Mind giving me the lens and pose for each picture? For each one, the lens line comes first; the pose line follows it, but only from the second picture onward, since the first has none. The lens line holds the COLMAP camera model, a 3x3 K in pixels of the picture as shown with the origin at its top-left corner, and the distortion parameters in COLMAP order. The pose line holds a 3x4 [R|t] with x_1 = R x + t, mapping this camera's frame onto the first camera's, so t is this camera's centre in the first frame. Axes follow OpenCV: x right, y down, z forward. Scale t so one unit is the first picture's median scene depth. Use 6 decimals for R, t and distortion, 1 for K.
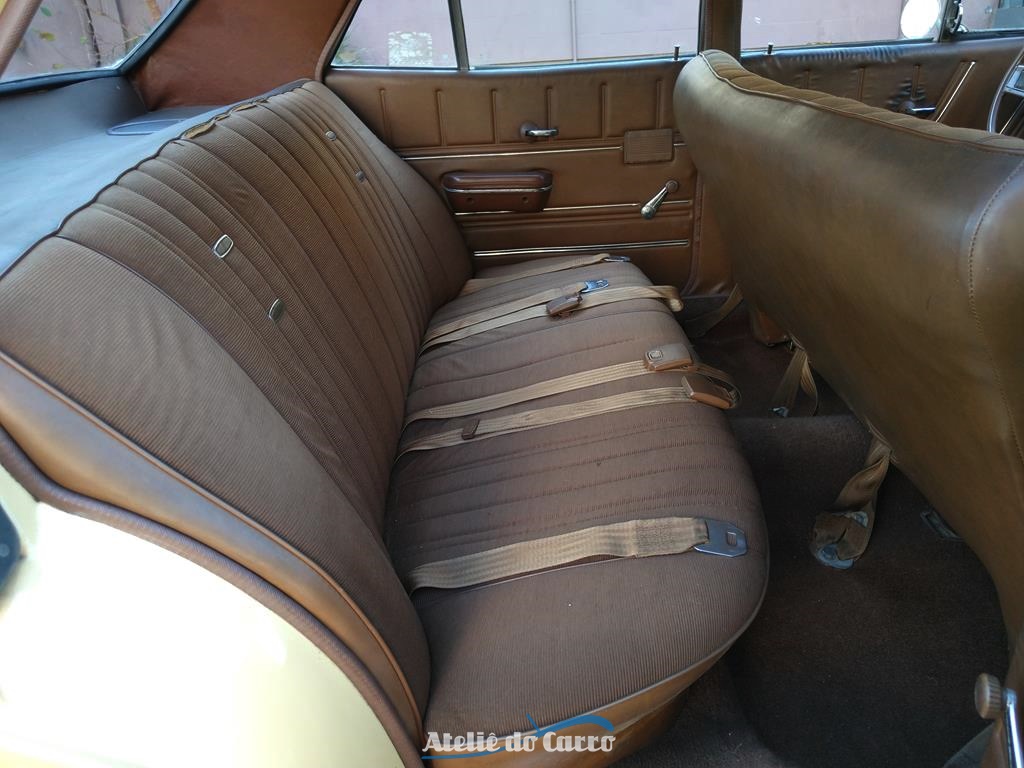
lens RADIAL K [[752.5, 0, 514.6], [0, 752.5, 390.2], [0, 0, 1]] dist [0.007223, -0.010145]
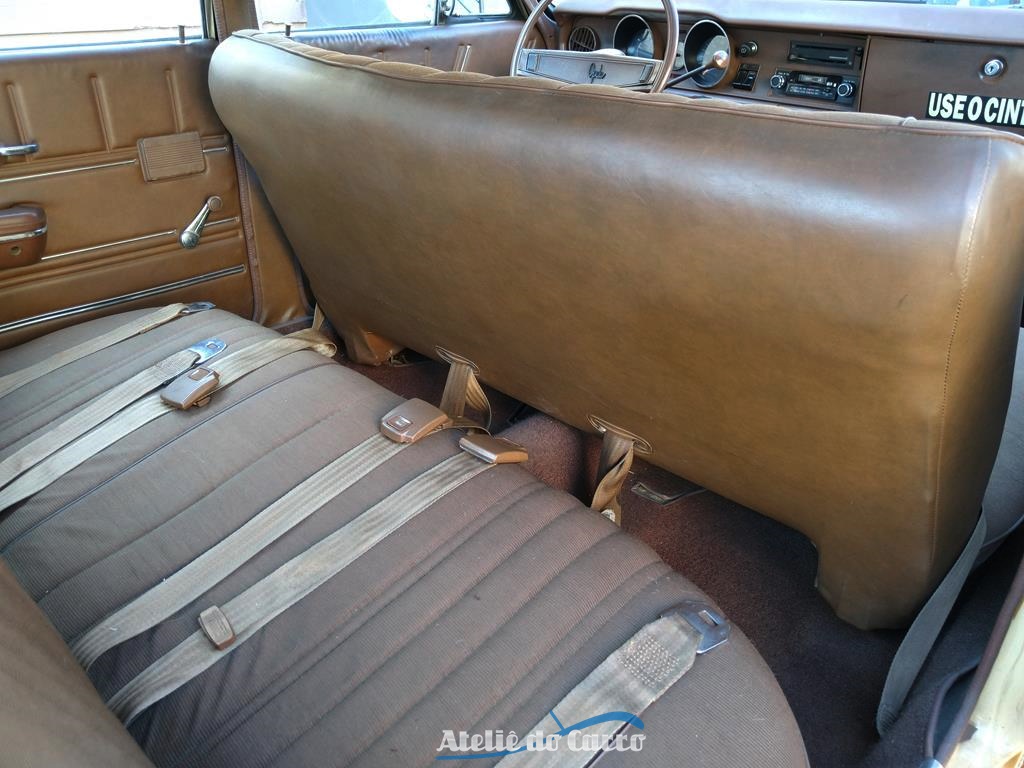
lens RADIAL K [[785.6, 0, 508.6], [0, 785.6, 387.0], [0, 0, 1]] dist [0.045271, -0.052915]
pose [[0.719502, -0.276704, 0.636986, -0.154991], [0.280273, 0.954882, 0.098217, -0.084943], [-0.635424, 0.107863, 0.764593, 0.198328]]
